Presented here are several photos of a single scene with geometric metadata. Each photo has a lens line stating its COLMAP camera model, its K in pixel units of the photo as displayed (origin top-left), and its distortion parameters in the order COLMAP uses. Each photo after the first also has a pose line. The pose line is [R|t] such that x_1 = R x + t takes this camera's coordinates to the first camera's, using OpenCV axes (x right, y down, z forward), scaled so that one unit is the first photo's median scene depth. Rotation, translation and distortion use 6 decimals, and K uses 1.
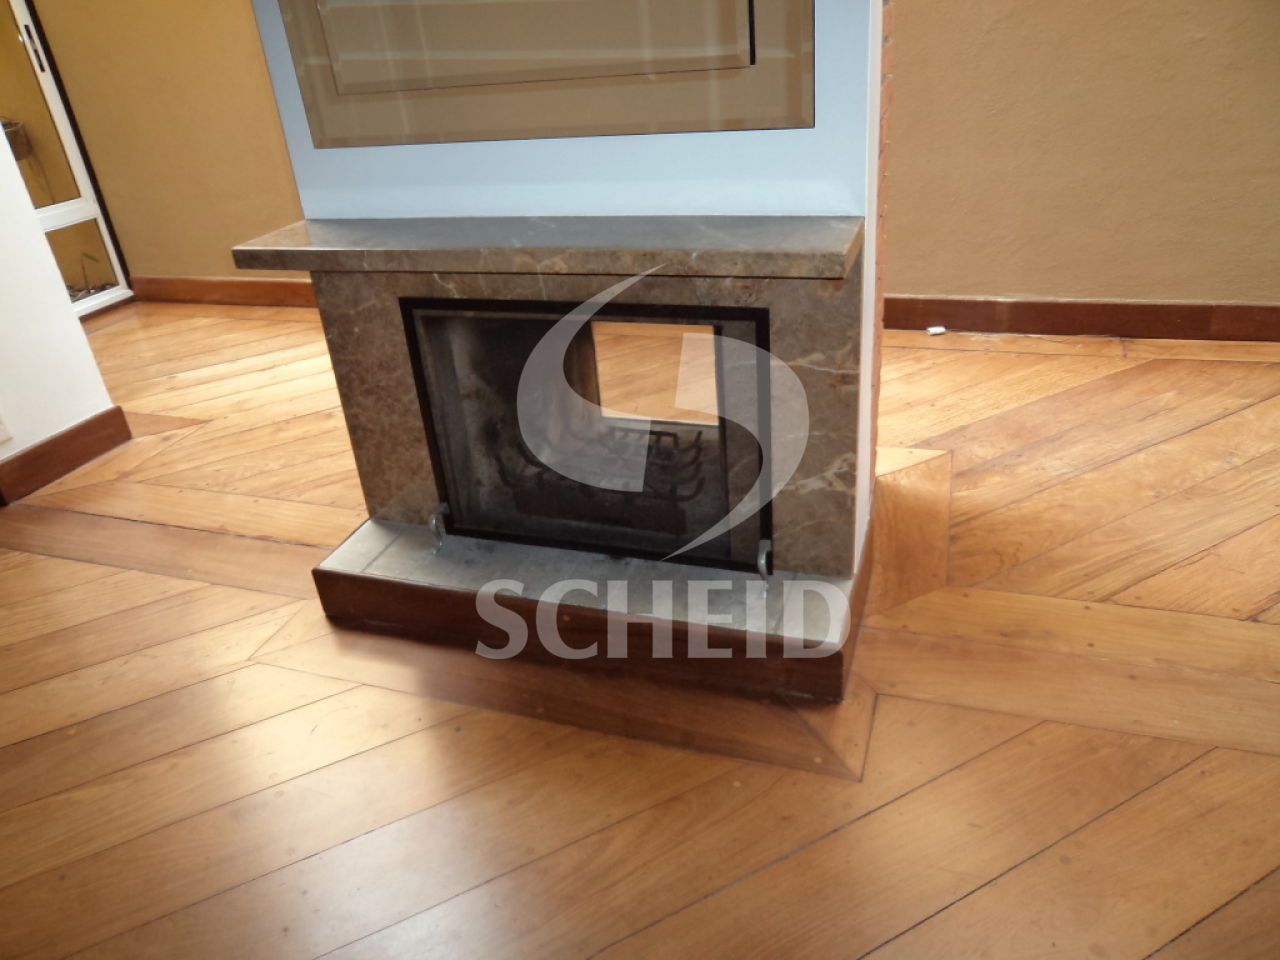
lens RADIAL K [[923.0, 0, 640.0], [0, 923.0, 480.0], [0, 0, 1]] dist [0.001300, 0.001967]
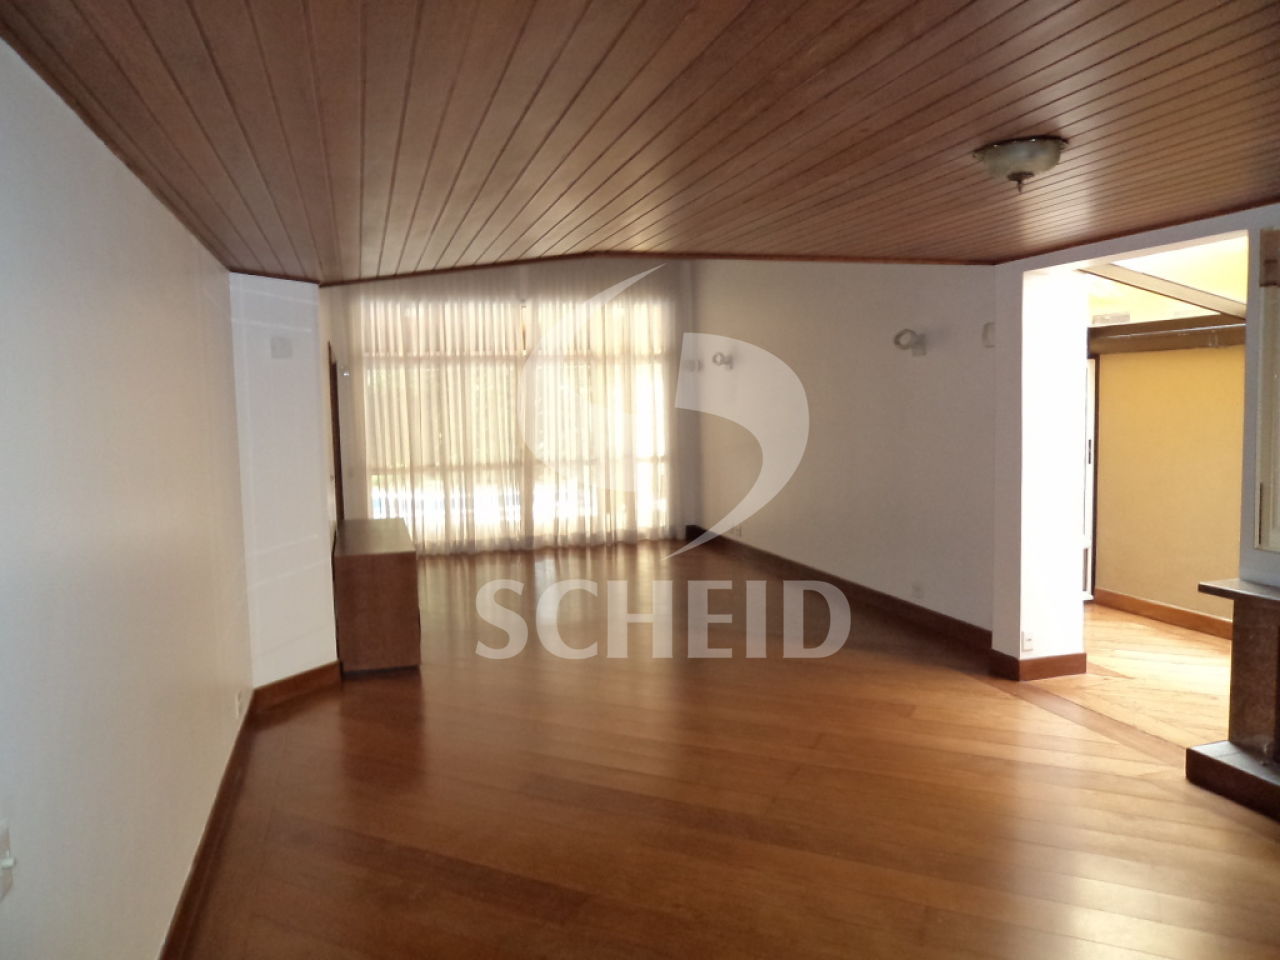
lens RADIAL K [[923.0, 0, 640.0], [0, 923.0, 480.0], [0, 0, 1]] dist [0.001300, 0.001967]
pose [[0.600146, 0.134316, -0.788533, 0.280556], [-0.397139, 0.905750, -0.147977, 0.230739], [0.694338, 0.401965, 0.596925, -0.809478]]
